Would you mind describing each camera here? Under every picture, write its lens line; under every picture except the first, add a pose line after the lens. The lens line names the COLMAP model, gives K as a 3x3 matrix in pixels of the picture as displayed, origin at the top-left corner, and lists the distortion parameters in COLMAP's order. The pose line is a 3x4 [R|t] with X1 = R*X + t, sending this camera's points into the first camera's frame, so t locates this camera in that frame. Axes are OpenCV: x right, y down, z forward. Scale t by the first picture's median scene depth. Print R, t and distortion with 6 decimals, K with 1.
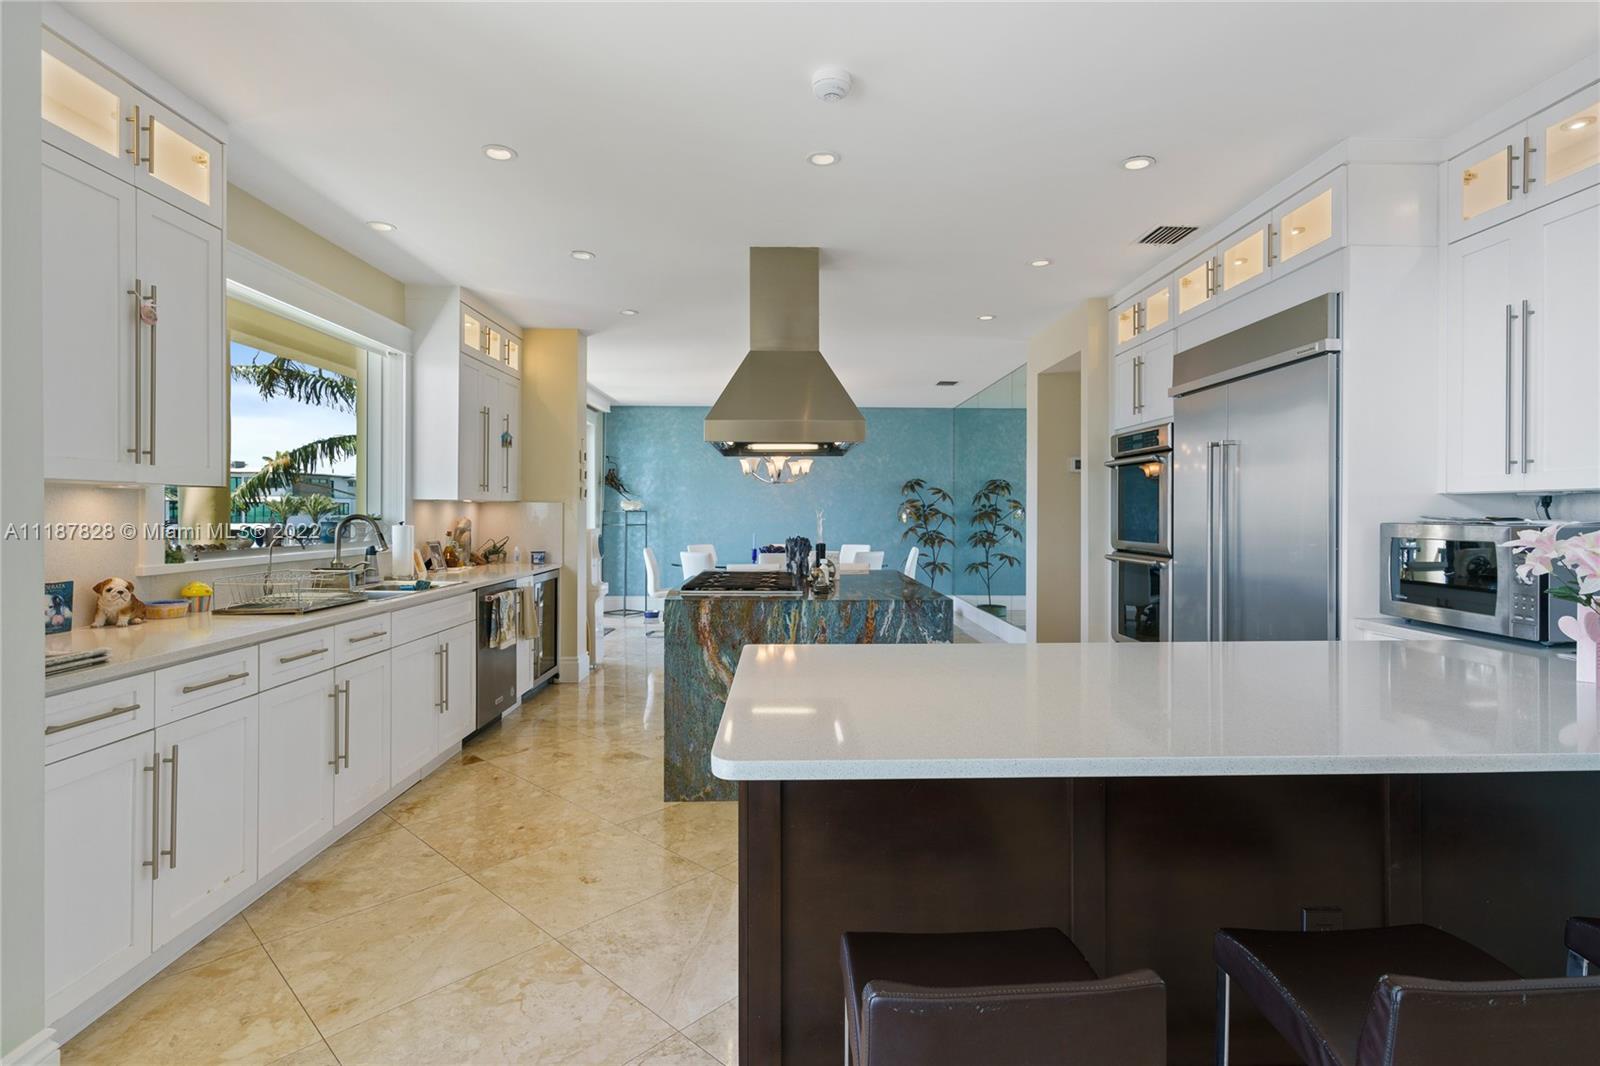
lens RADIAL K [[783.7, 0, 803.4], [0, 783.7, 511.2], [0, 0, 1]] dist [0.000214, 0.001032]
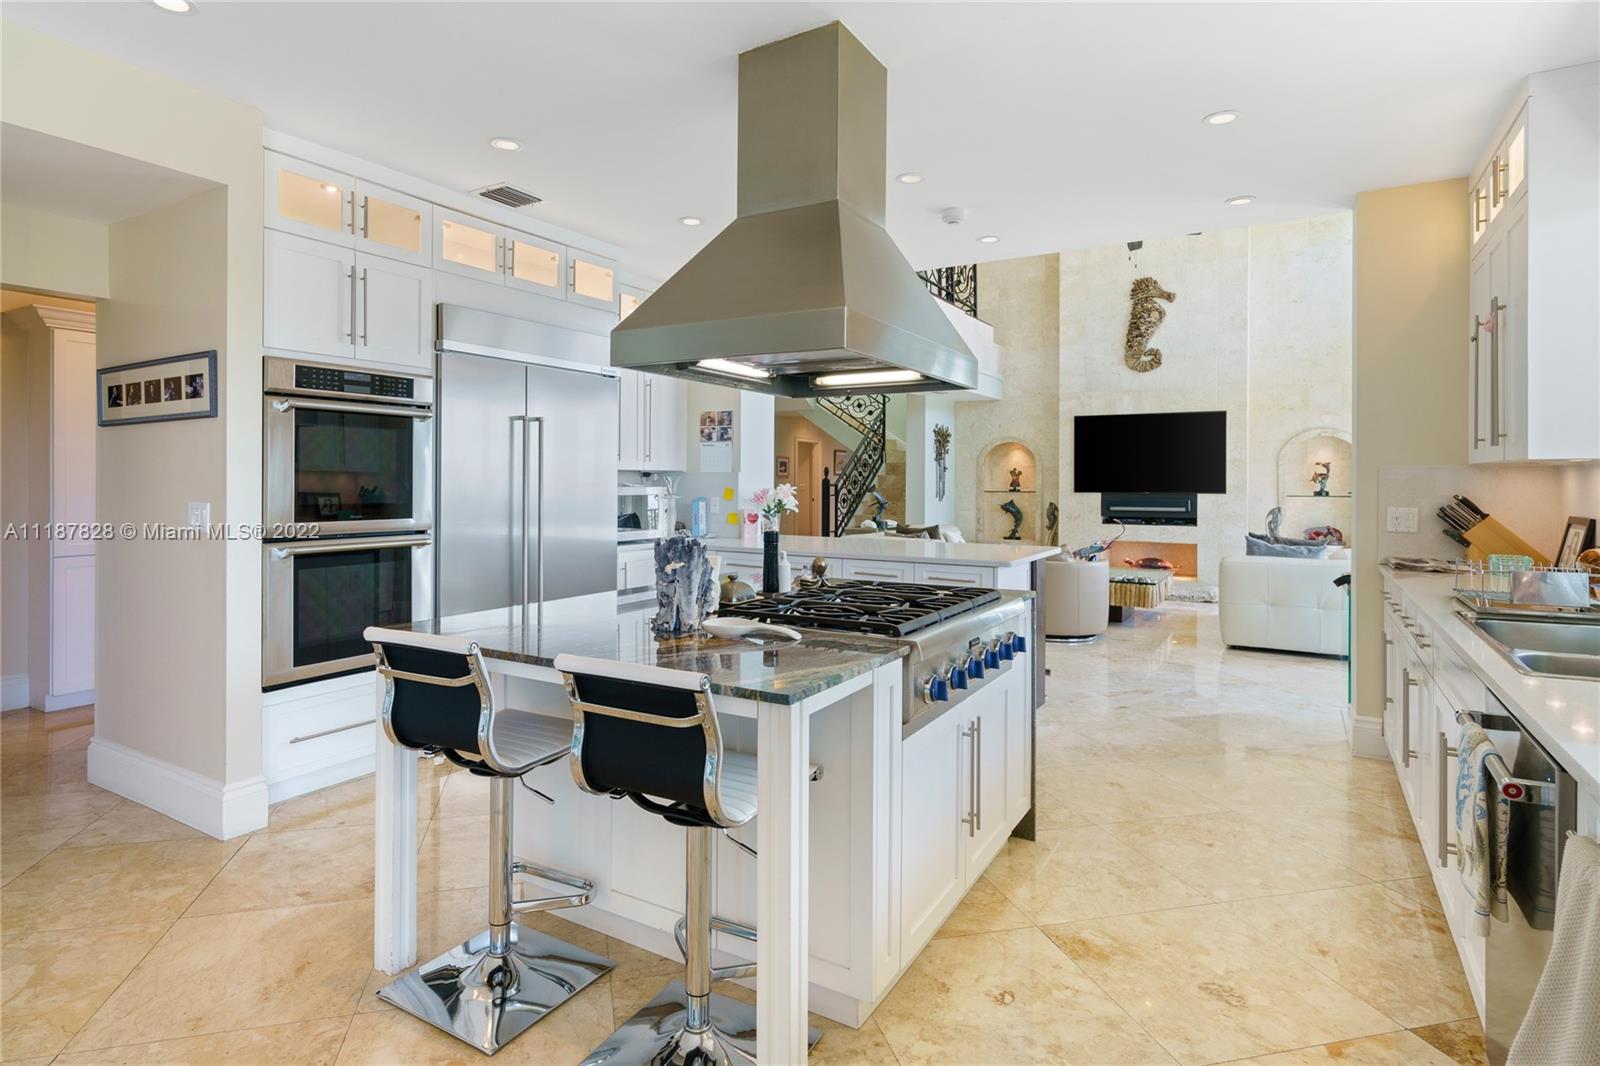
lens RADIAL K [[855.4, 0, 764.6], [0, 855.4, 480.2], [0, 0, 1]] dist [0.002290, 0.001399]
pose [[-0.836236, -0.005677, 0.548340, -0.374456], [-0.005452, 0.999983, 0.002038, -0.002078], [-0.548342, -0.001285, -0.836253, 1.664668]]
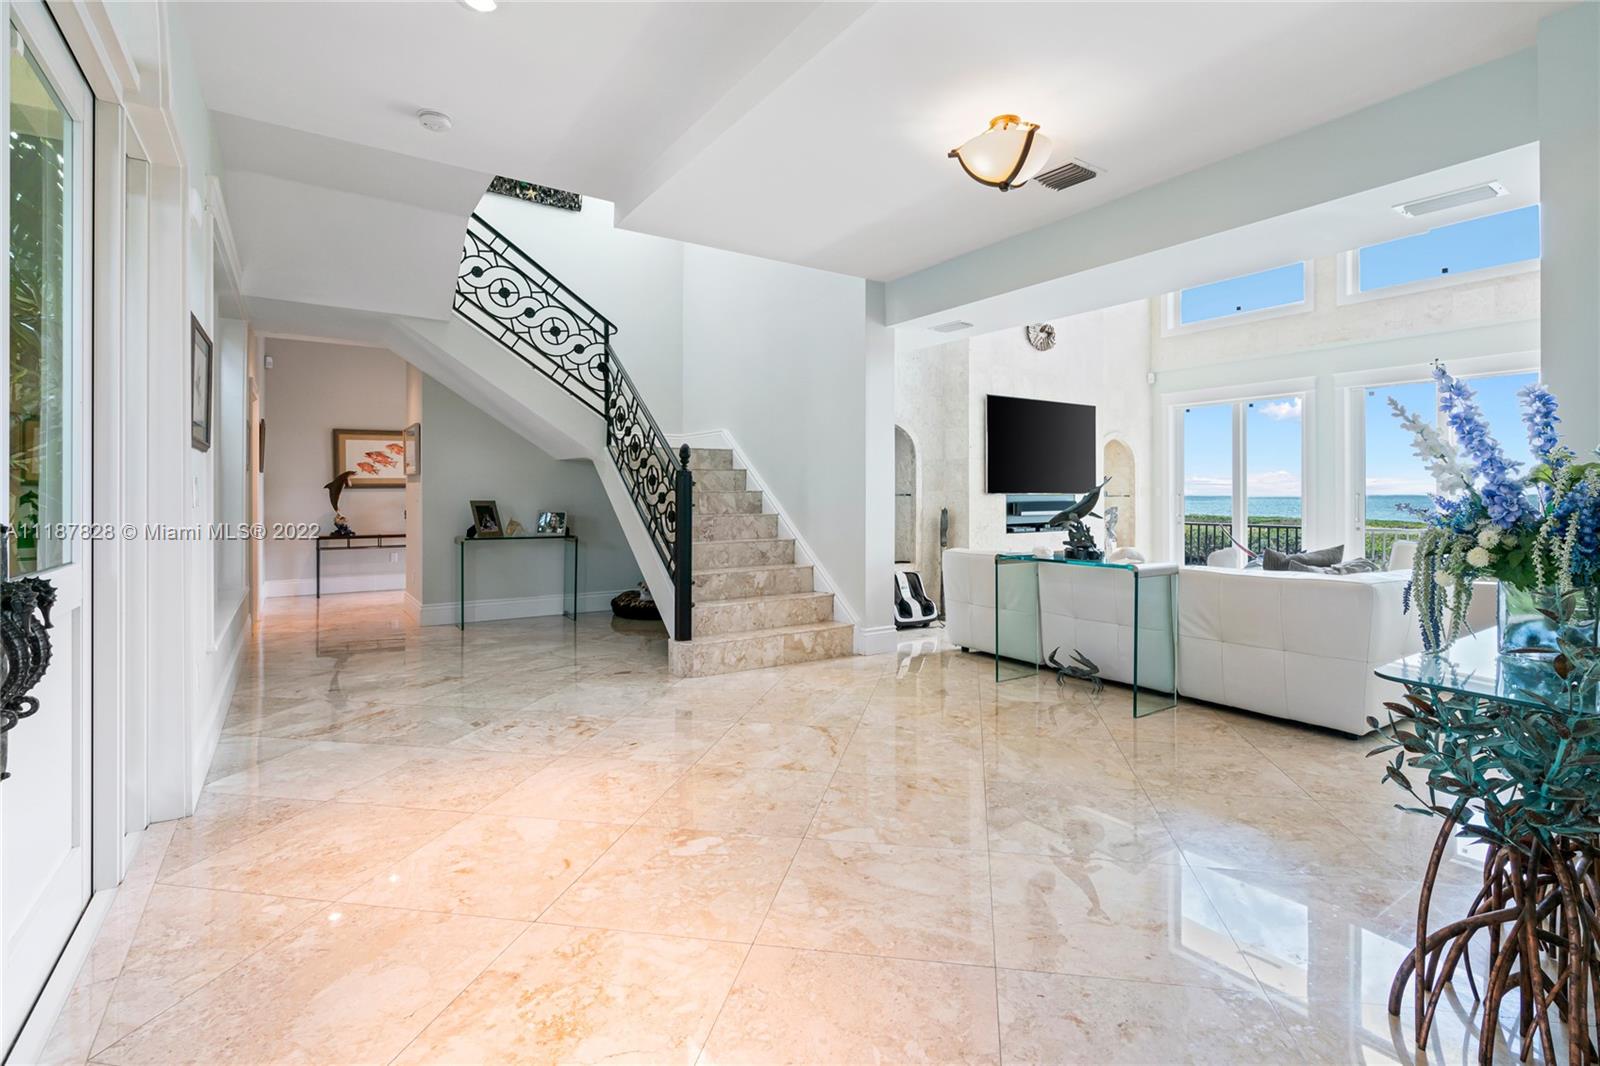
lens RADIAL K [[761.2, 0, 840.9], [0, 761.2, 491.0], [0, 0, 1]] dist [-0.001863, 0.000094]
pose [[-0.828600, -0.004806, -0.559821, 1.573836], [-0.002394, 0.999984, -0.005041, 0.037167], [0.559836, -0.002836, -0.828598, 0.206586]]
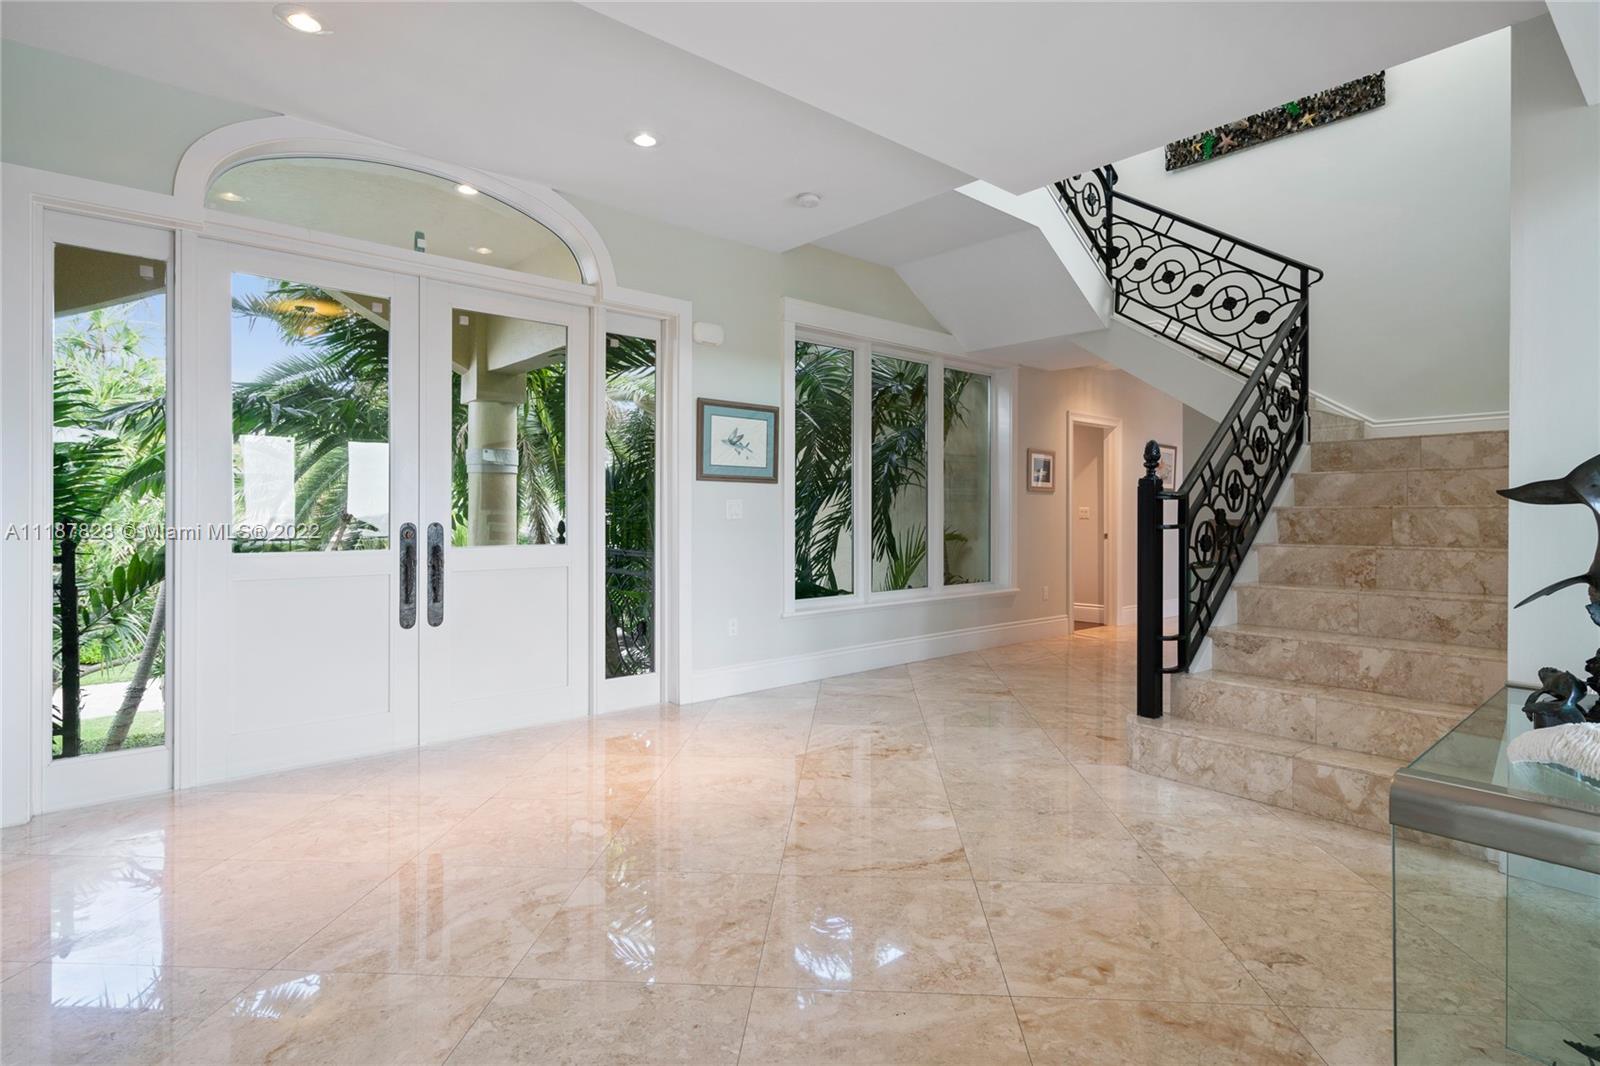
lens RADIAL K [[808.1, 0, 807.9], [0, 808.1, 514.6], [0, 0, 1]] dist [0.000524, 0.001774]
pose [[-0.643012, -0.004752, 0.765842, 0.629668], [-0.001808, 0.999987, 0.004687, 0.036952], [-0.765854, 0.001629, -0.643012, -0.059010]]
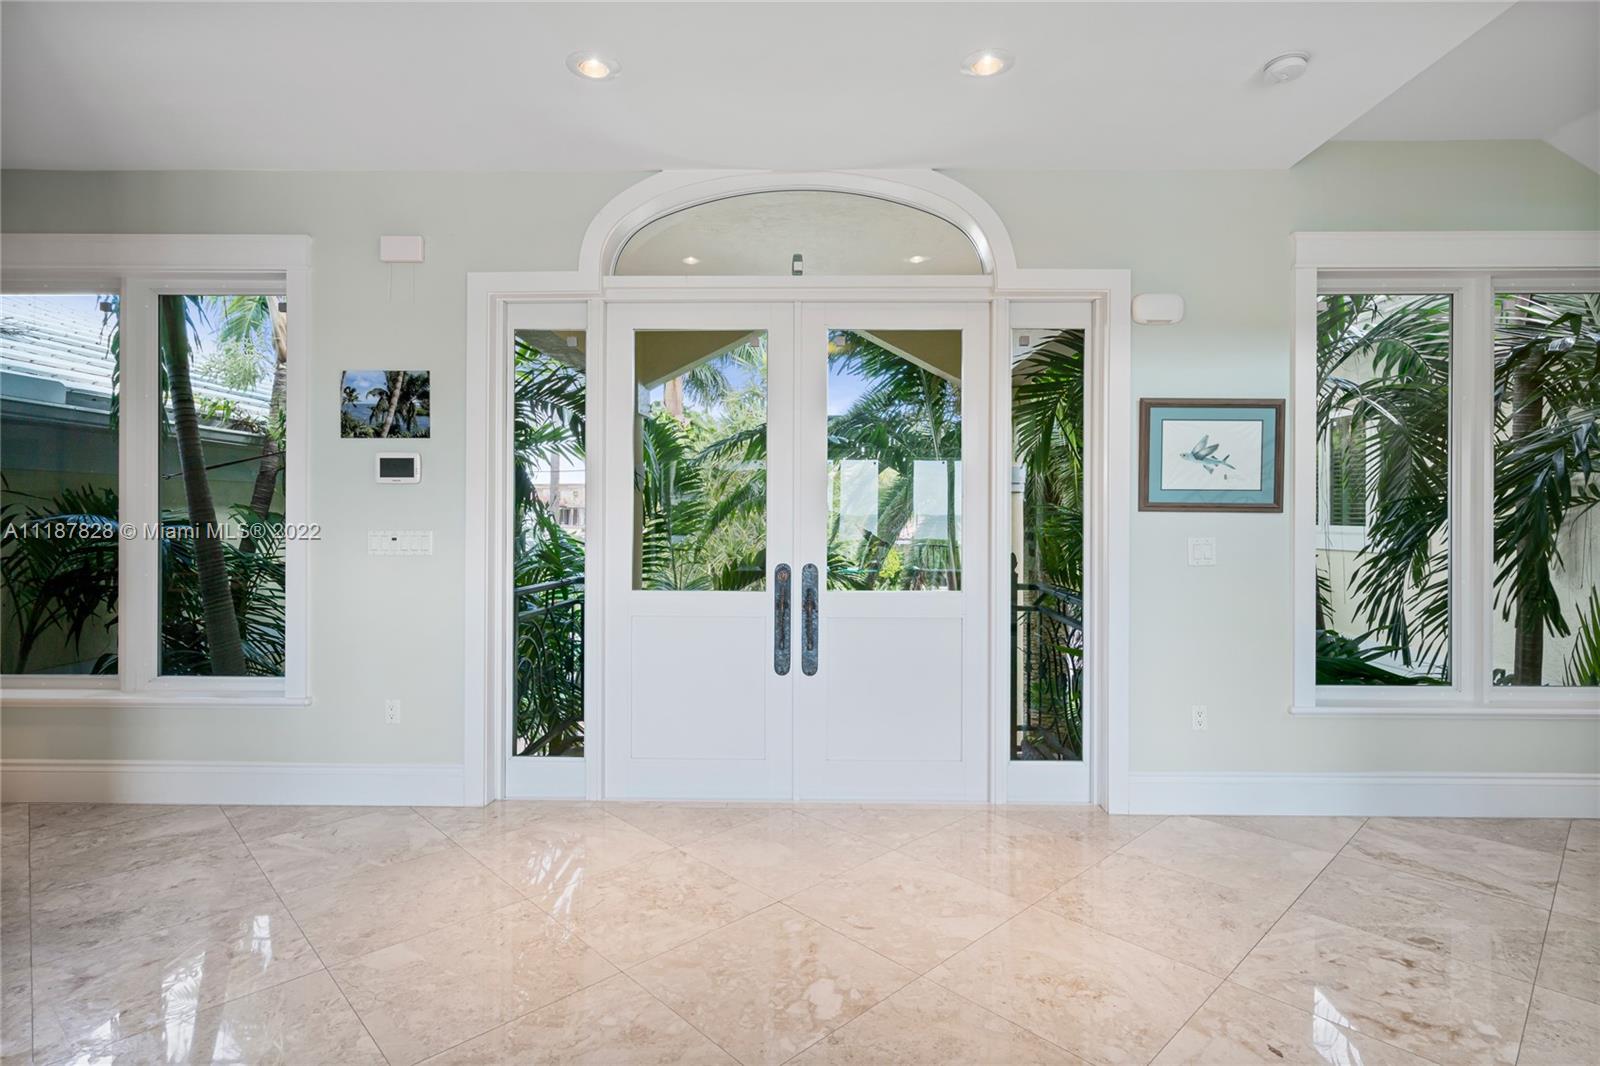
lens RADIAL K [[808.1, 0, 807.9], [0, 808.1, 514.6], [0, 0, 1]] dist [0.000524, 0.001774]
pose [[0.040448, -0.002661, 0.999178, 0.765935], [-0.002047, 0.999994, 0.002746, -0.007204], [-0.999180, -0.002156, 0.040443, -0.389162]]
